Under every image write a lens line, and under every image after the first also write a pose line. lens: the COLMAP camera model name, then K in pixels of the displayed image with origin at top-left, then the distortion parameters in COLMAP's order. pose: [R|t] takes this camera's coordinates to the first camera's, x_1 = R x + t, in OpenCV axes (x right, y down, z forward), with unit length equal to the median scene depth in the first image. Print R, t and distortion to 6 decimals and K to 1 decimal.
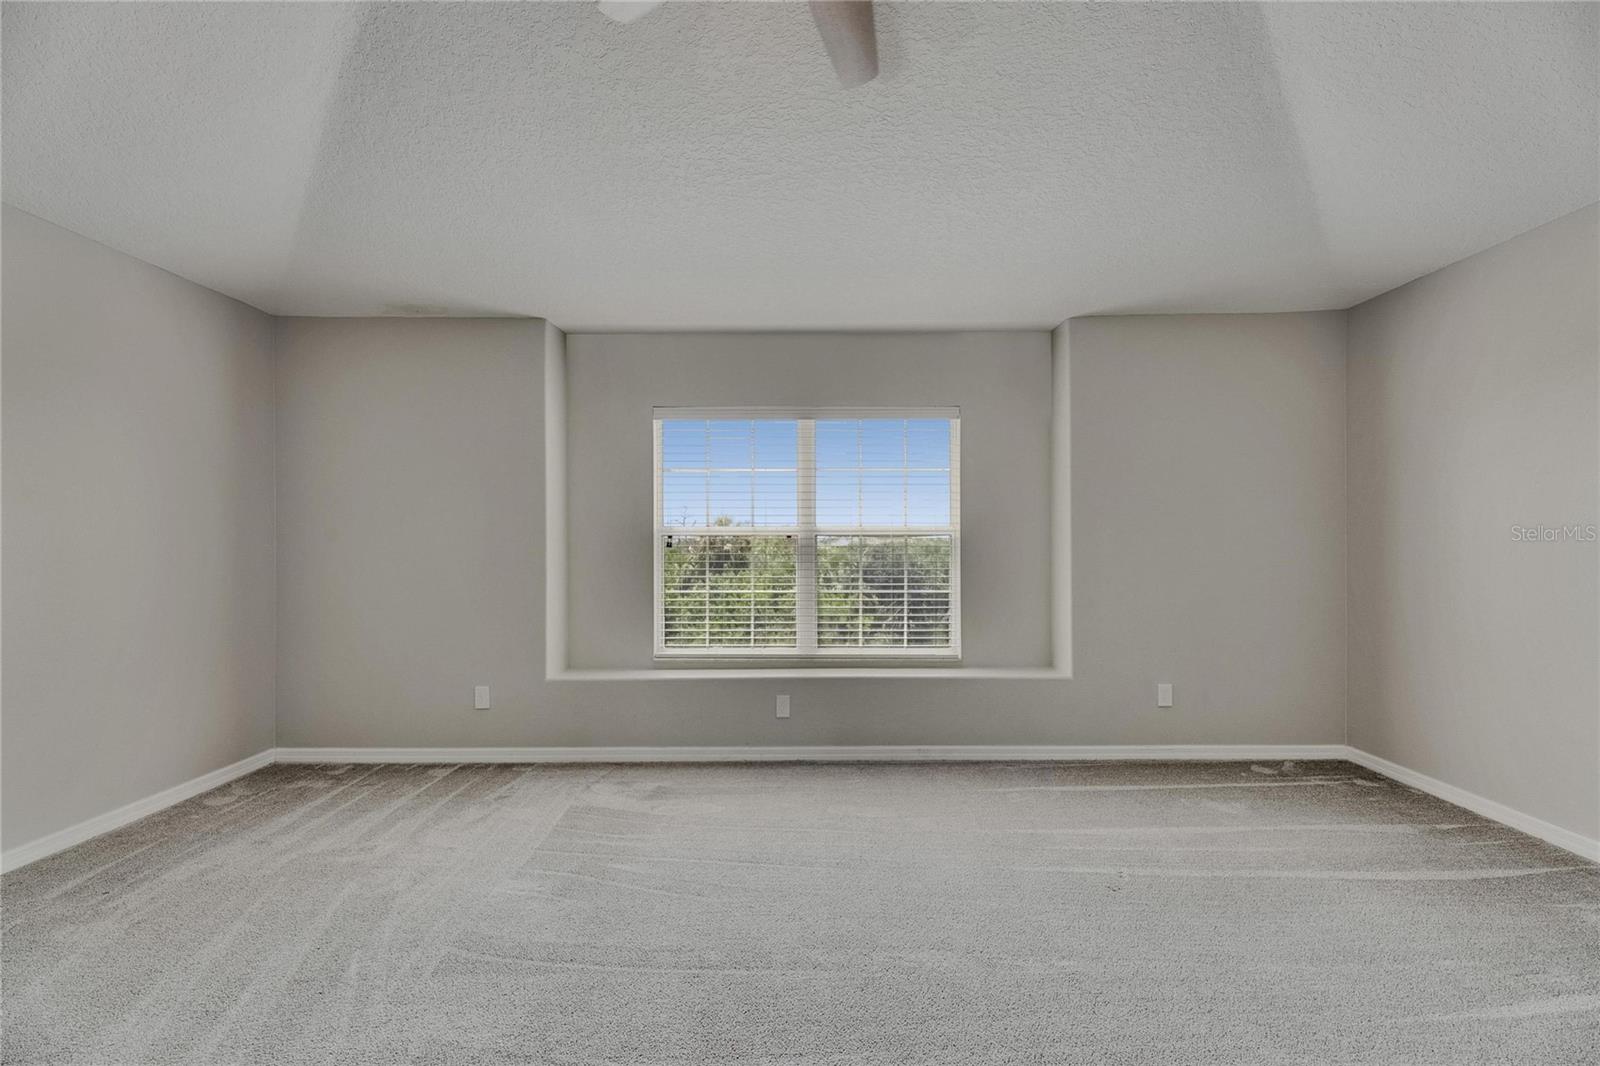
lens RADIAL K [[635.0, 0, 803.4], [0, 635.0, 540.5], [0, 0, 1]] dist [0.000338, 0.000199]
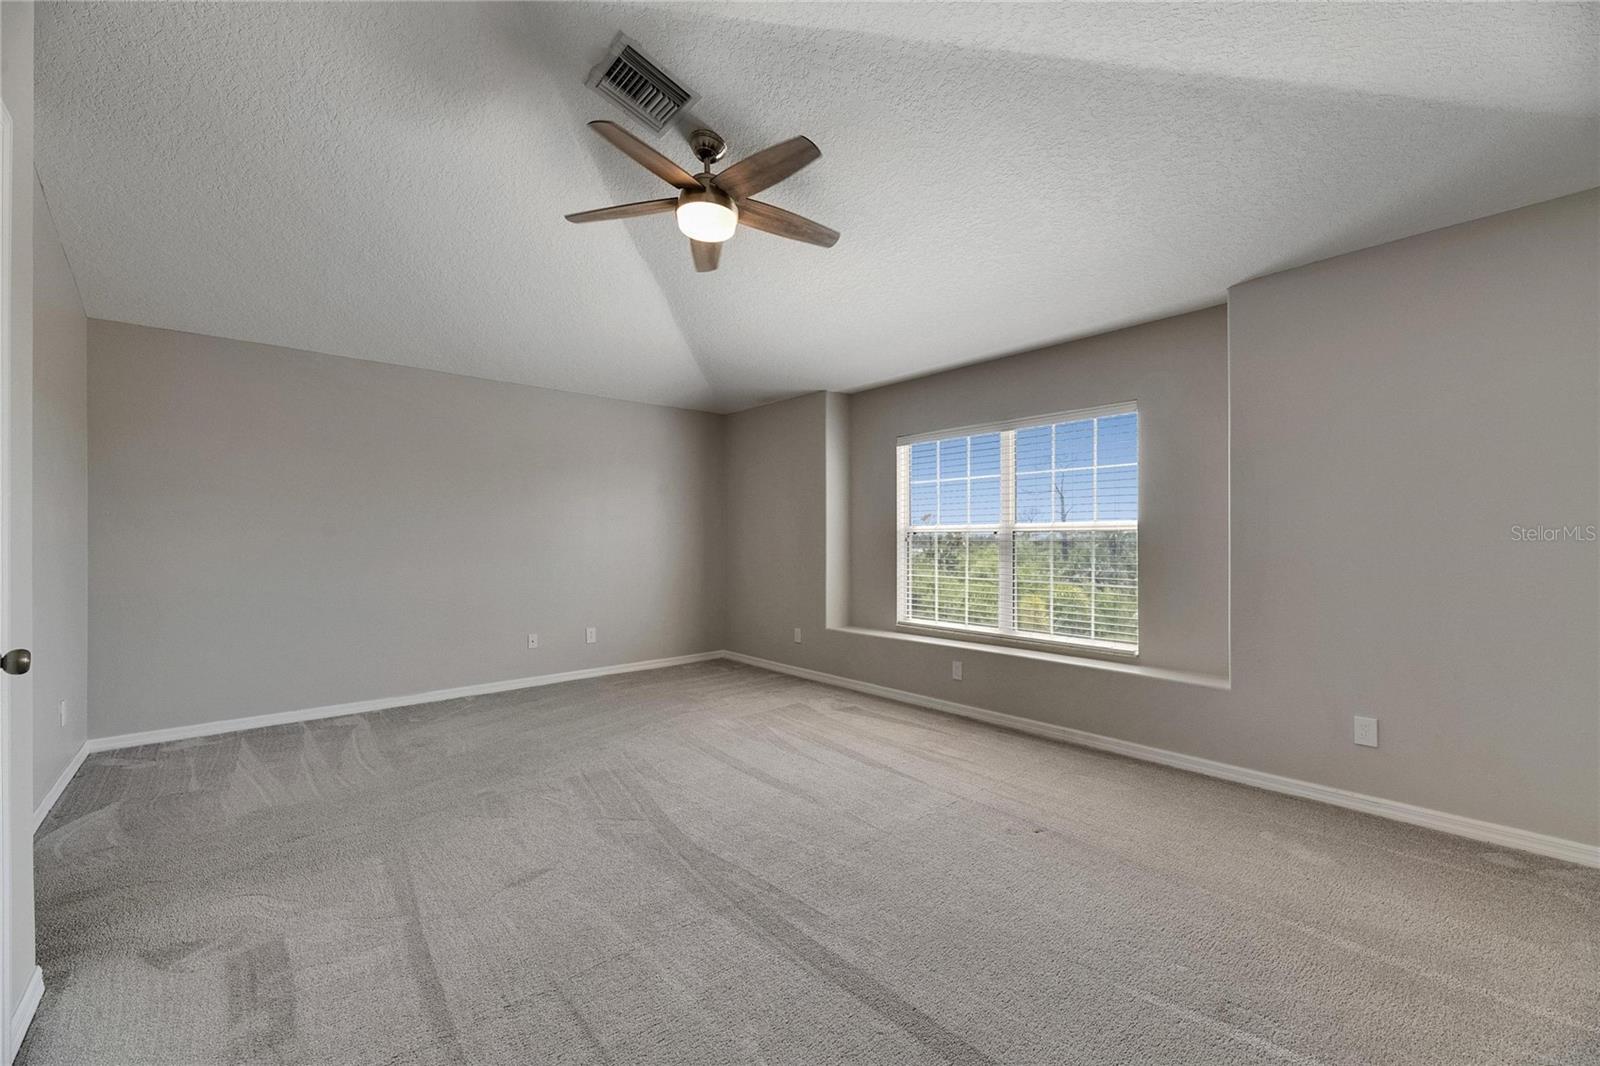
lens RADIAL K [[635.0, 0, 803.4], [0, 635.0, 540.5], [0, 0, 1]] dist [0.000338, 0.000199]
pose [[0.662857, 0.002474, -0.748742, 0.695897], [0.007233, 0.999927, 0.009707, -0.006895], [0.748711, -0.011850, 0.662790, -0.045243]]
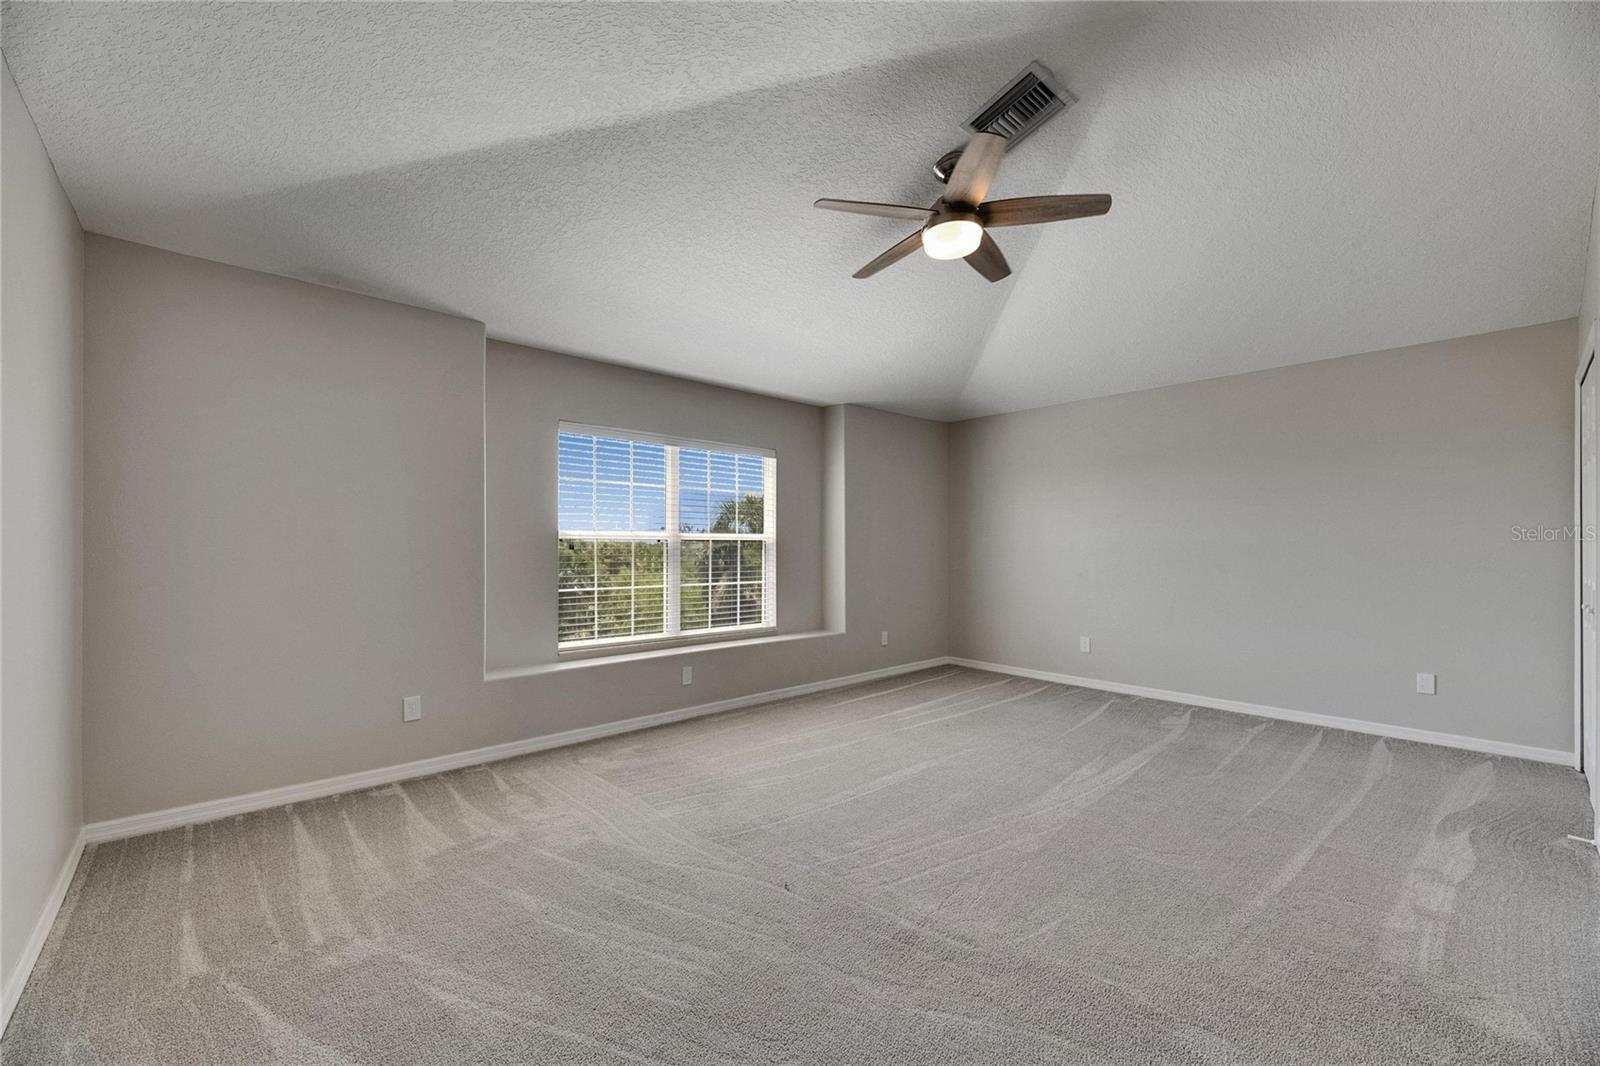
lens RADIAL K [[638.4, 0, 803.4], [0, 638.4, 553.7], [0, 0, 1]] dist [0.001946, -0.000023]
pose [[0.741932, -0.005927, 0.670449, -0.712424], [-0.012684, 0.999658, 0.022873, -0.015309], [-0.670355, -0.025474, 0.741603, -0.096539]]
